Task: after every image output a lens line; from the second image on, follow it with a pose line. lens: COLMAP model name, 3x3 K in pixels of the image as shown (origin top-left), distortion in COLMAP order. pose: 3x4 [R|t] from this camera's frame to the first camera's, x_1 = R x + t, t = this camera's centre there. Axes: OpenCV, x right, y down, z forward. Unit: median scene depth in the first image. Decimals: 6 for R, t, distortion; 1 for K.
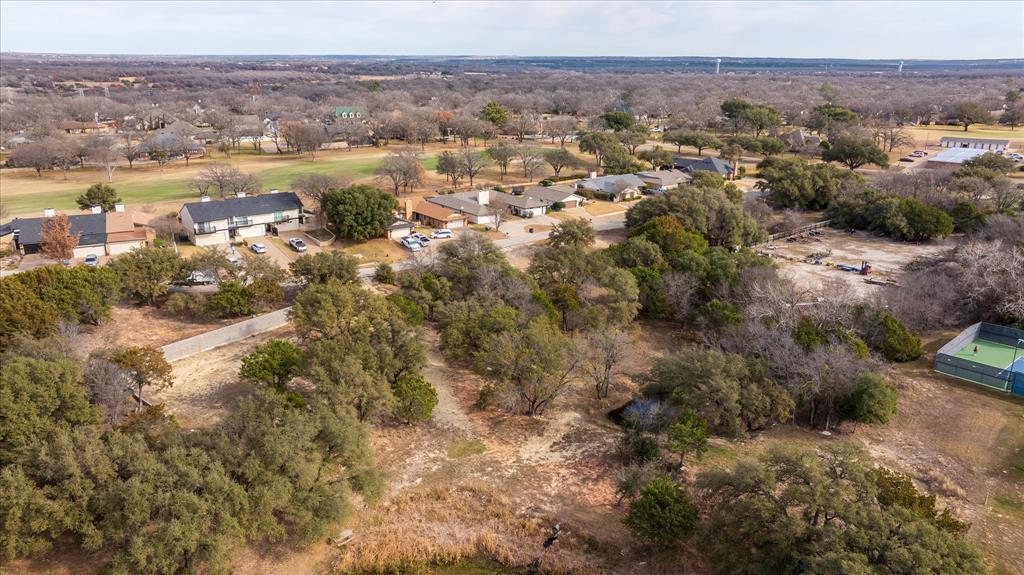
lens RADIAL K [[731.9, 0, 512.7], [0, 731.9, 288.5], [0, 0, 1]] dist [-0.012428, 0.010588]
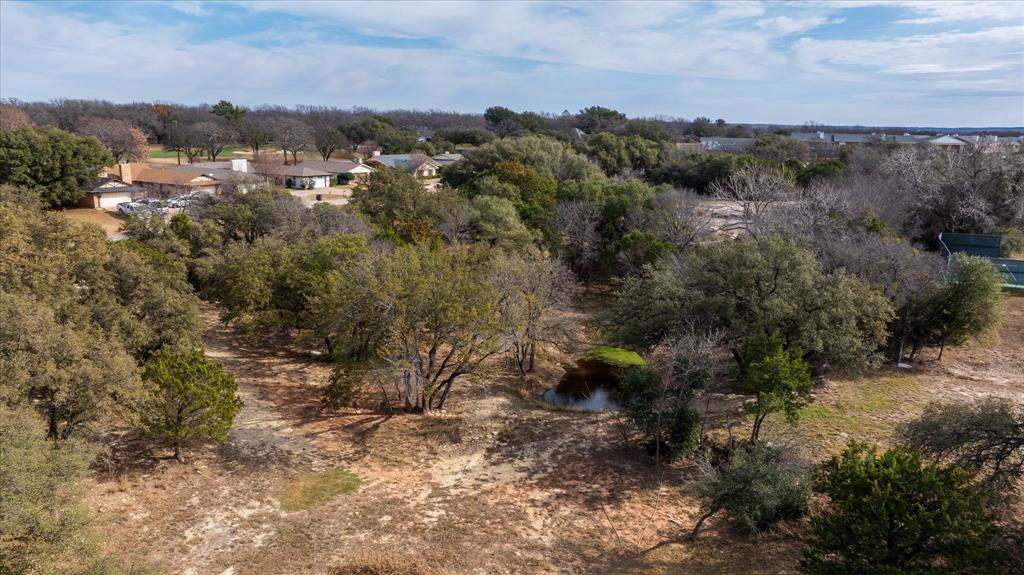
lens RADIAL K [[731.9, 0, 512.9], [0, 731.9, 287.4], [0, 0, 1]] dist [-0.012428, 0.010588]
pose [[0.933264, -0.069893, 0.352325, -0.099826], [0.098630, 0.993047, -0.064263, 0.129116], [-0.345384, 0.094724, 0.933669, 0.488759]]
